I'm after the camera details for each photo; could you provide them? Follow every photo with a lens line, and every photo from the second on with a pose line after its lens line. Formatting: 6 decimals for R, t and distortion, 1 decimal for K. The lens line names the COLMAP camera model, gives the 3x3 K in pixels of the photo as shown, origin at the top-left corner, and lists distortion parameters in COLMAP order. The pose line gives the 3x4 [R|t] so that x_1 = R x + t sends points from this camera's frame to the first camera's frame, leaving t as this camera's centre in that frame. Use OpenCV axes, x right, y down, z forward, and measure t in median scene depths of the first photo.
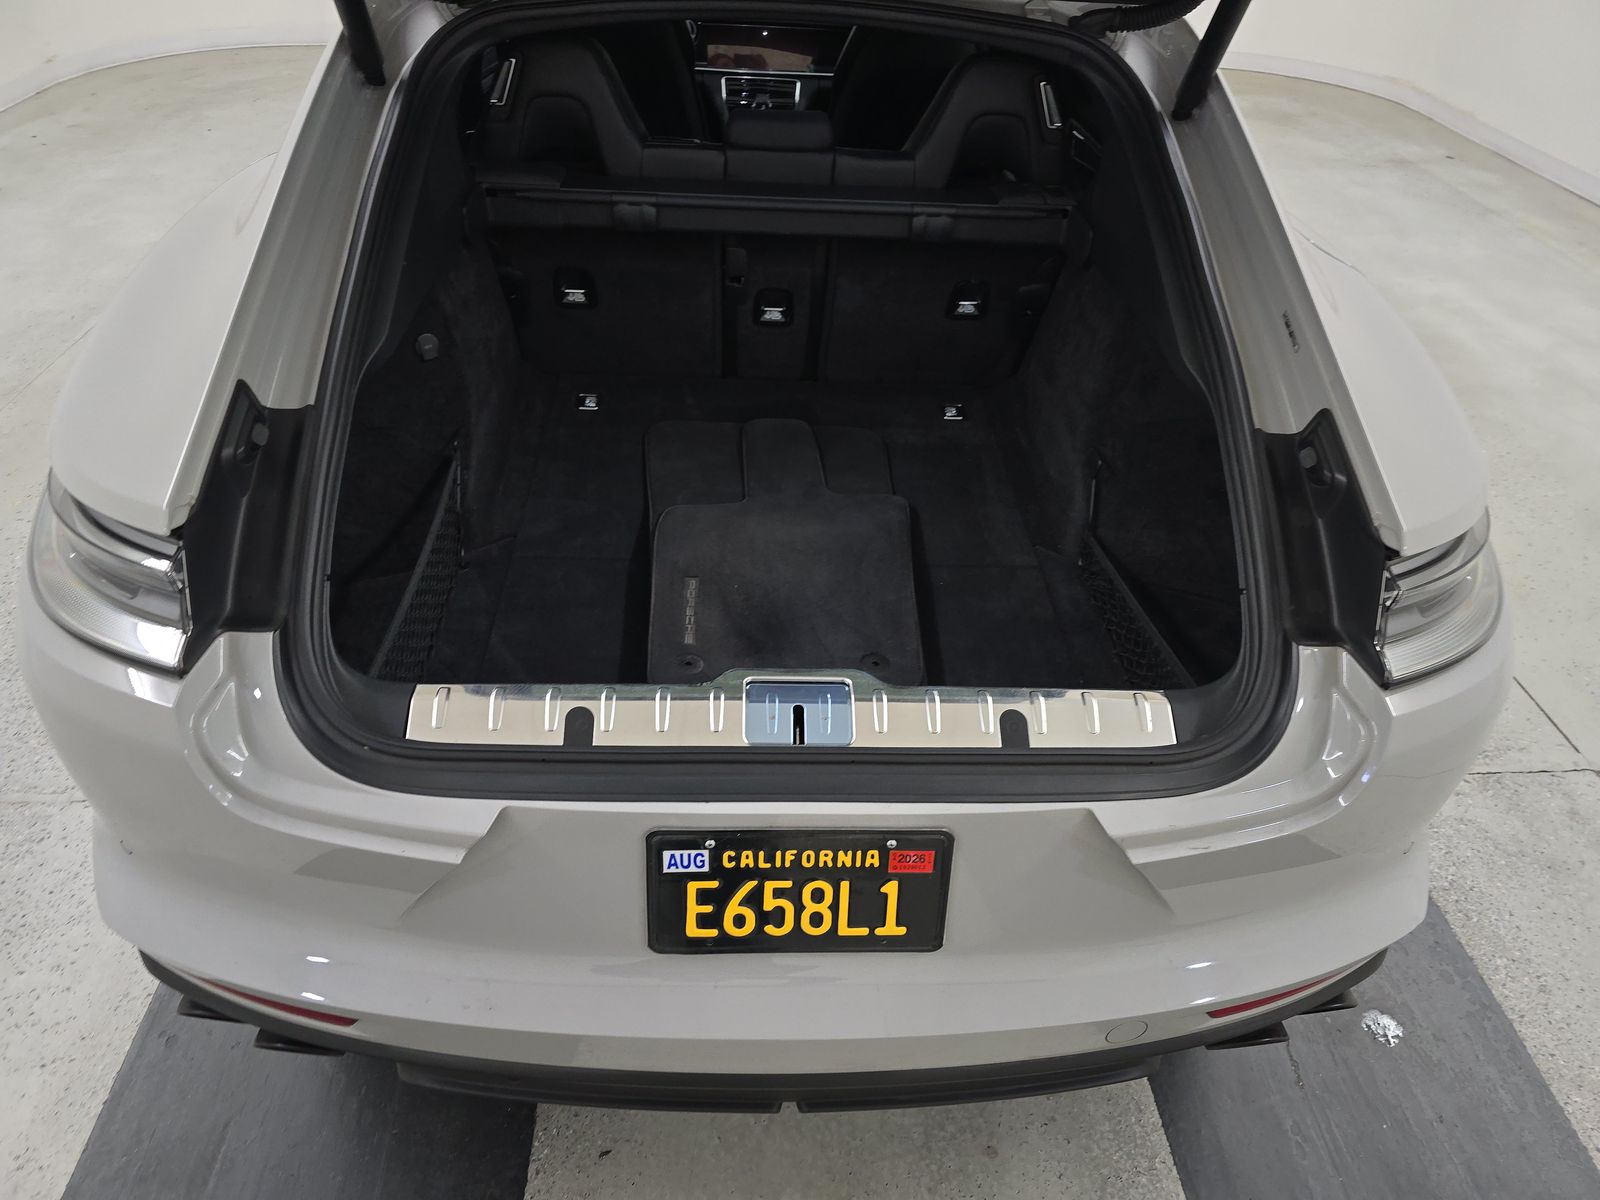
lens RADIAL K [[1068.1, 0, 800.0], [0, 1068.1, 600.0], [0, 0, 1]] dist [0.036928, -0.039584]
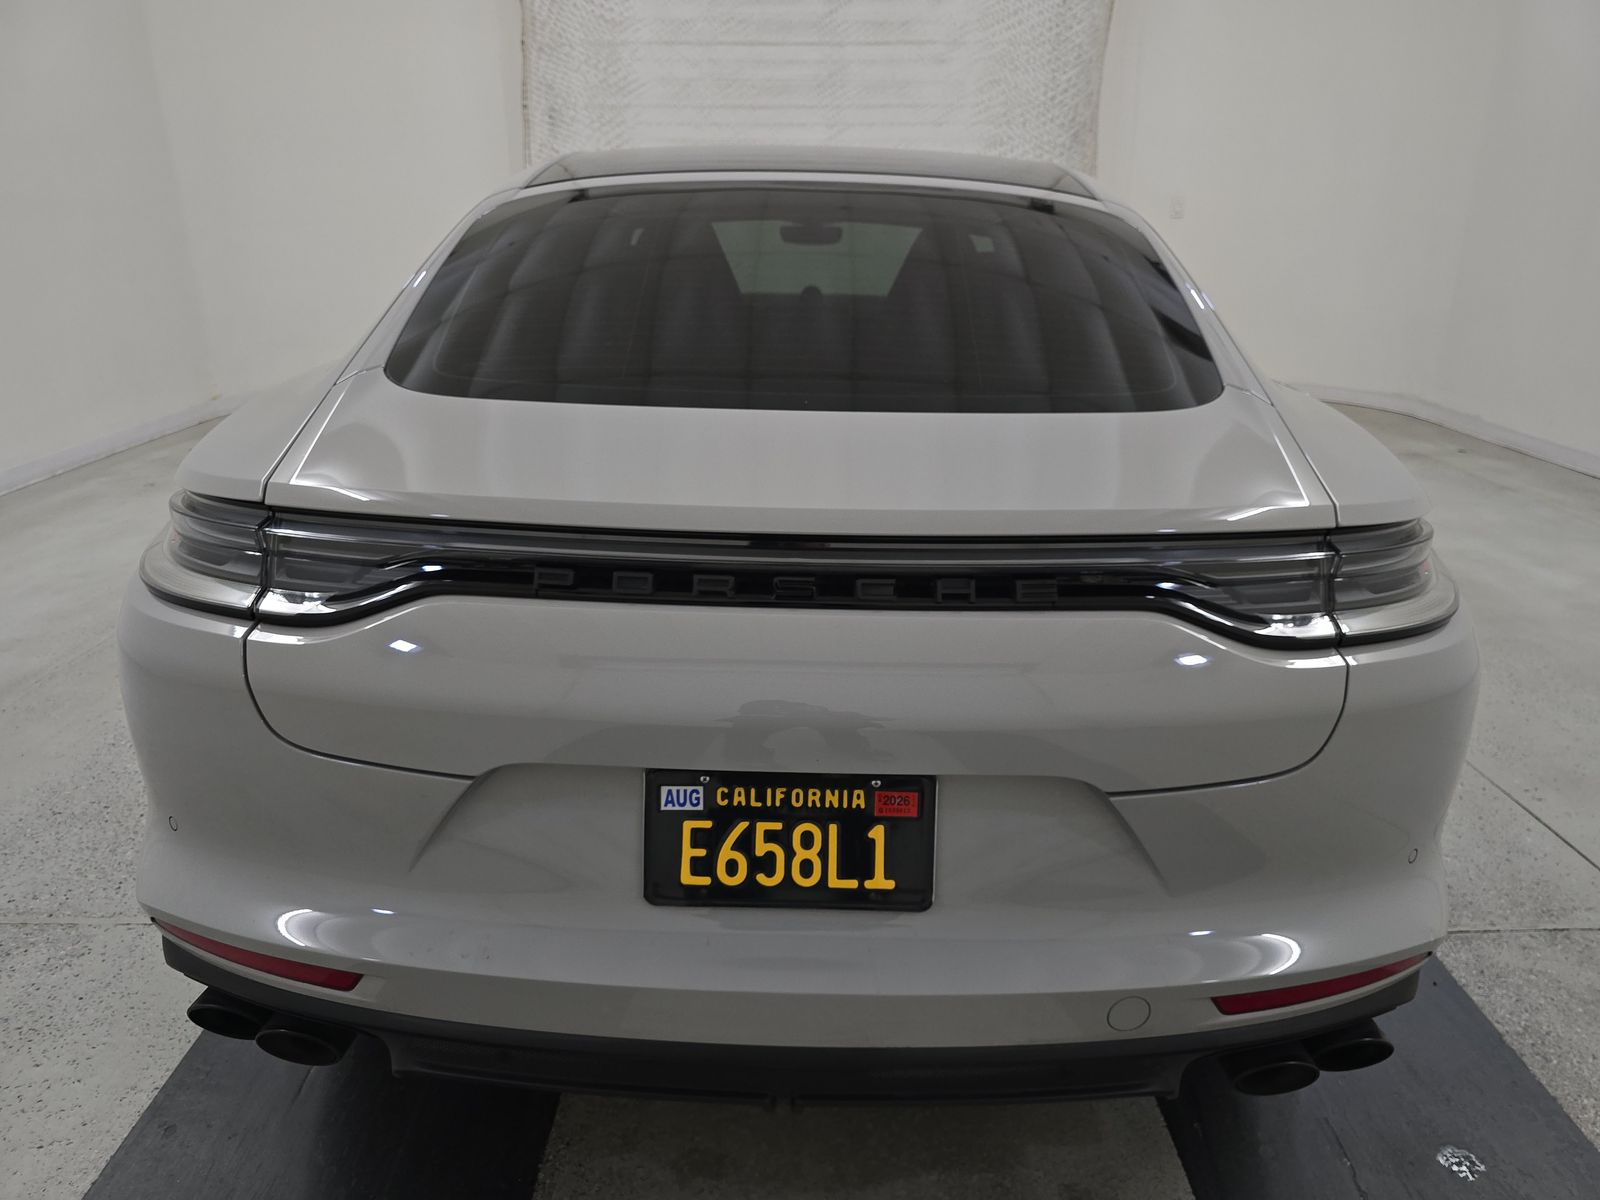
lens RADIAL K [[1068.1, 0, 800.0], [0, 1068.1, 600.0], [0, 0, 1]] dist [0.036928, -0.039584]
pose [[0.998032, -0.006850, -0.062336, 0.076000], [-0.012595, 0.951866, -0.306256, 0.372417], [0.061434, 0.306438, 0.949906, -0.058485]]
